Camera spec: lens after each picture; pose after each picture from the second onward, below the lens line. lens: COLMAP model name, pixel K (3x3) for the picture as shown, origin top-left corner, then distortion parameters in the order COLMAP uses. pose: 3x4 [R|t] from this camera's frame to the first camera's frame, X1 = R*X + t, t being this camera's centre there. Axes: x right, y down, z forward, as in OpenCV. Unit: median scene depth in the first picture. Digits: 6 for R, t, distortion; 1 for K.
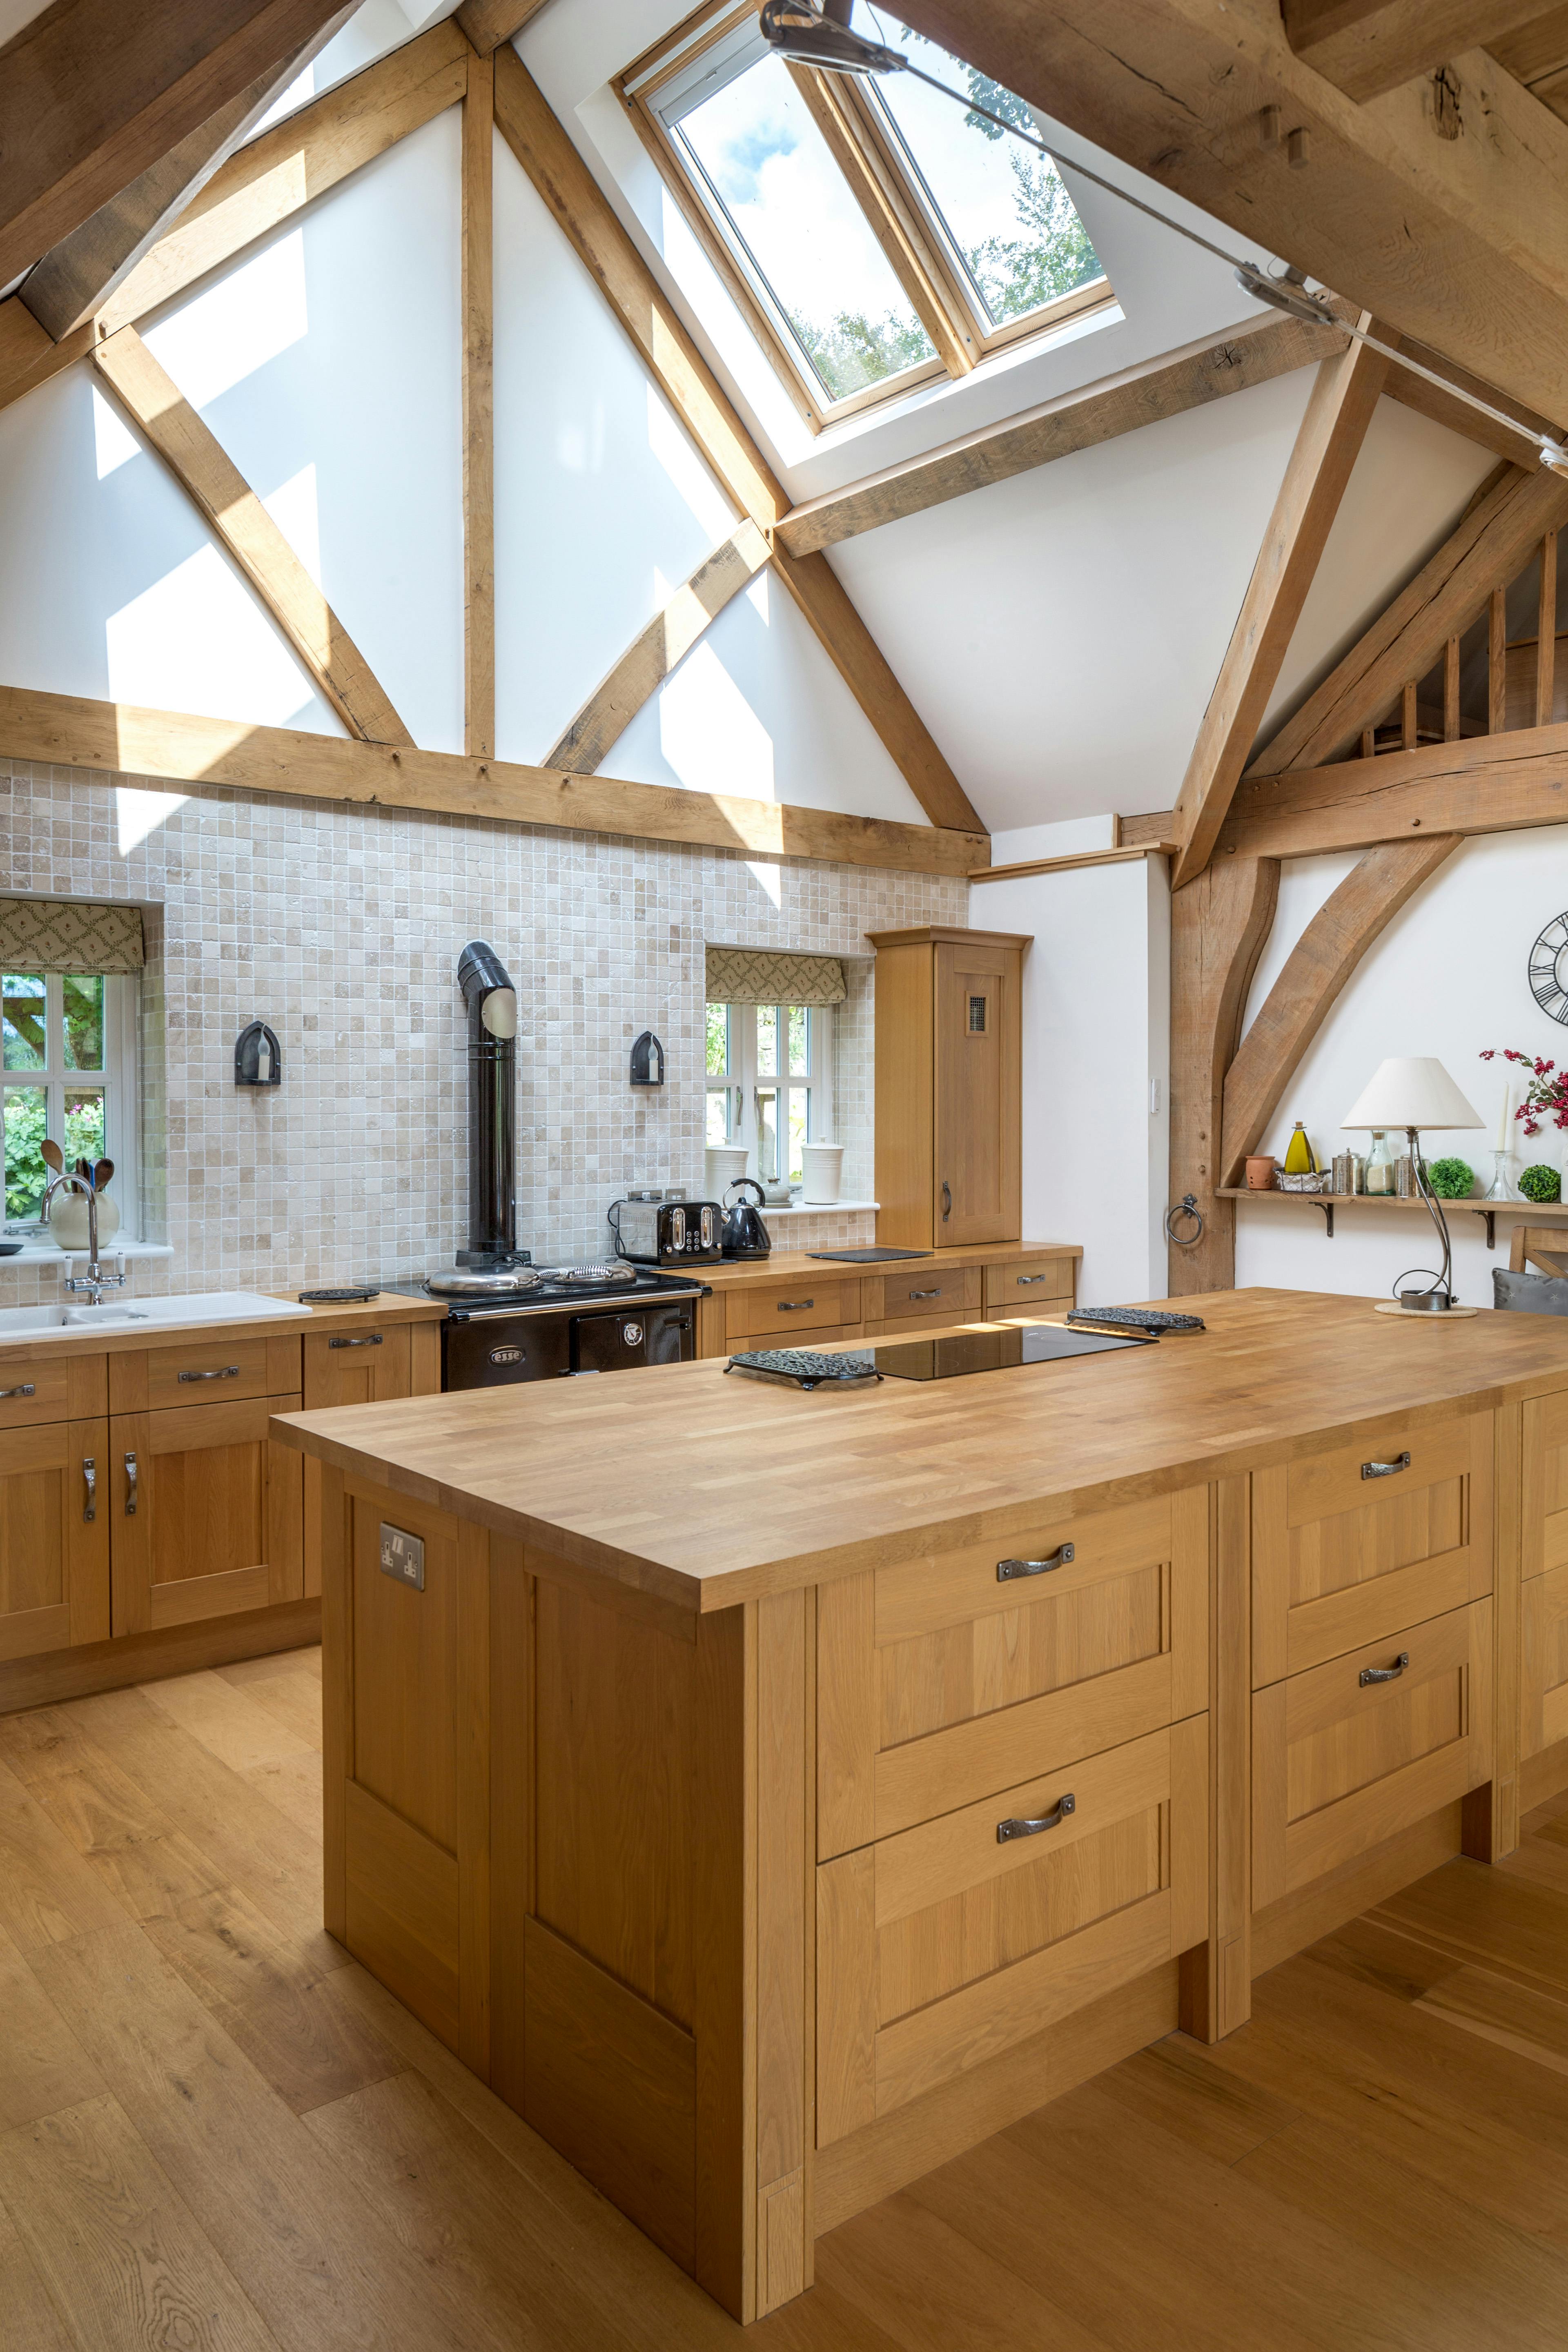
lens RADIAL K [[1600.0, 0, 785.8], [0, 1600.0, 1096.2], [0, 0, 1]] dist [-0.001742, -0.000095]
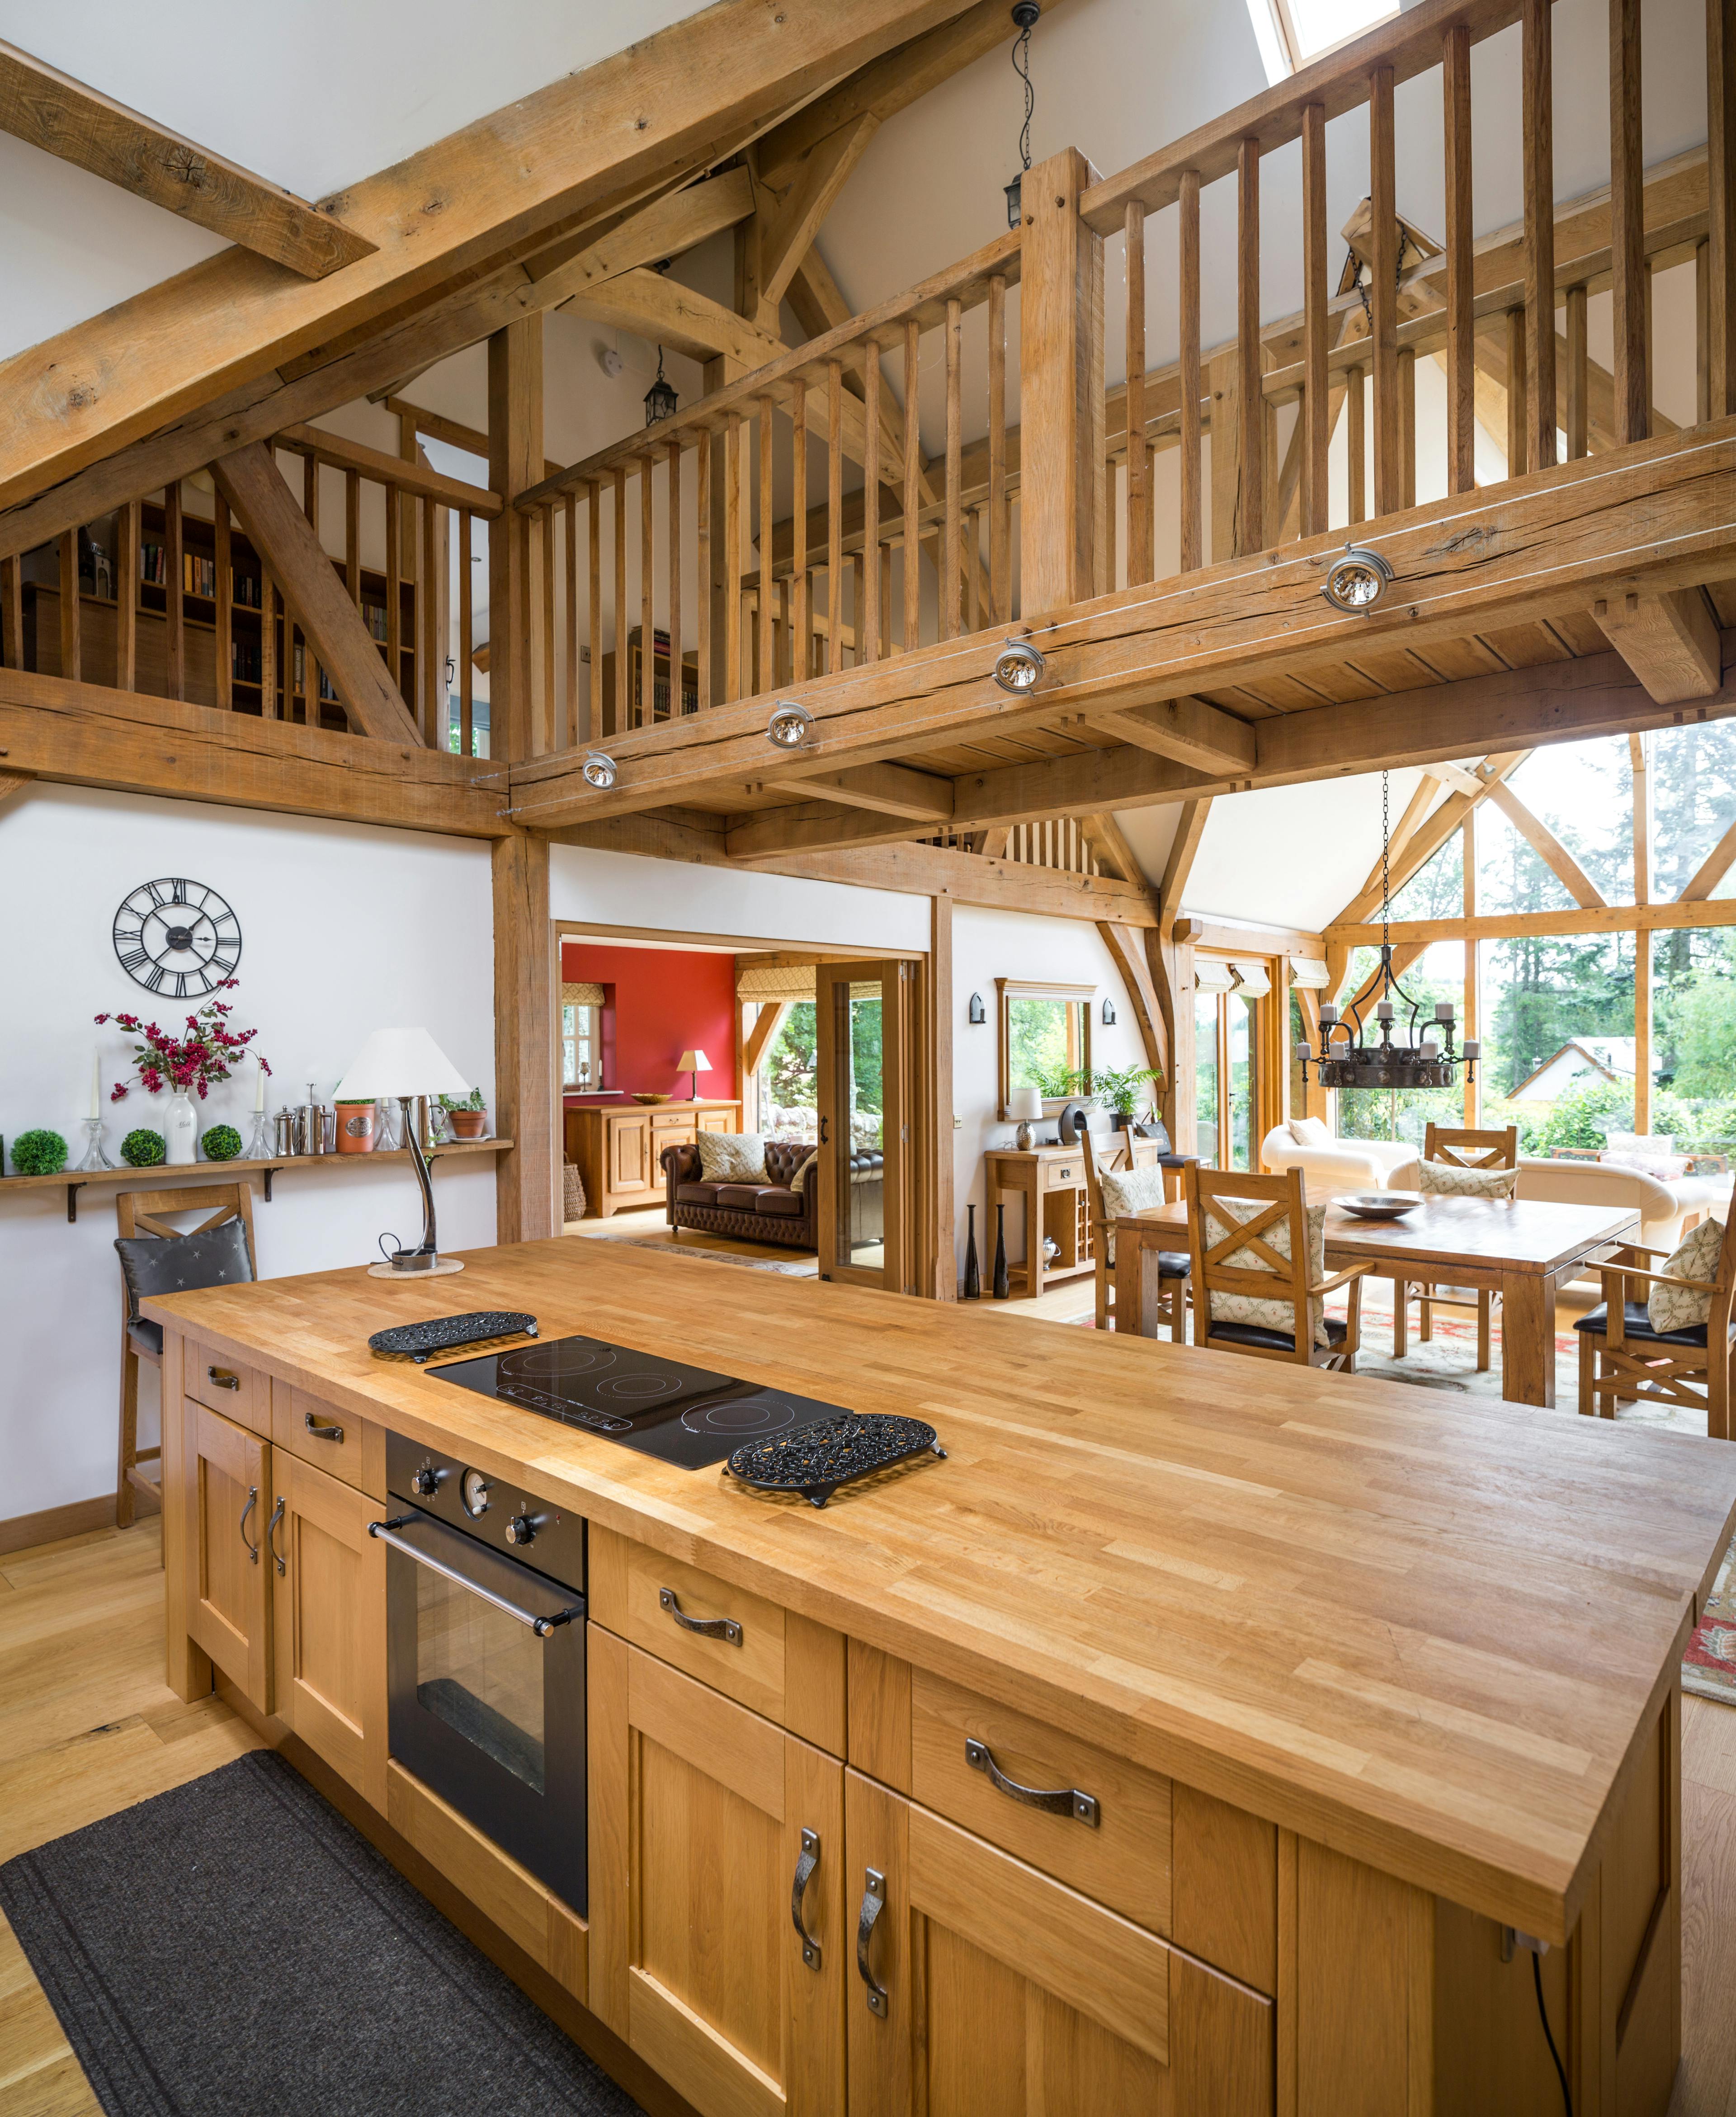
lens RADIAL K [[1198.0, 0, 845.1], [0, 1198.0, 1040.3], [0, 0, 1]] dist [0.005416, -0.002221]
pose [[-0.129631, 0.002293, 0.991560, -0.301579], [0.004043, 0.999990, -0.001784, -0.008824], [-0.991554, 0.003778, -0.129639, 0.589937]]
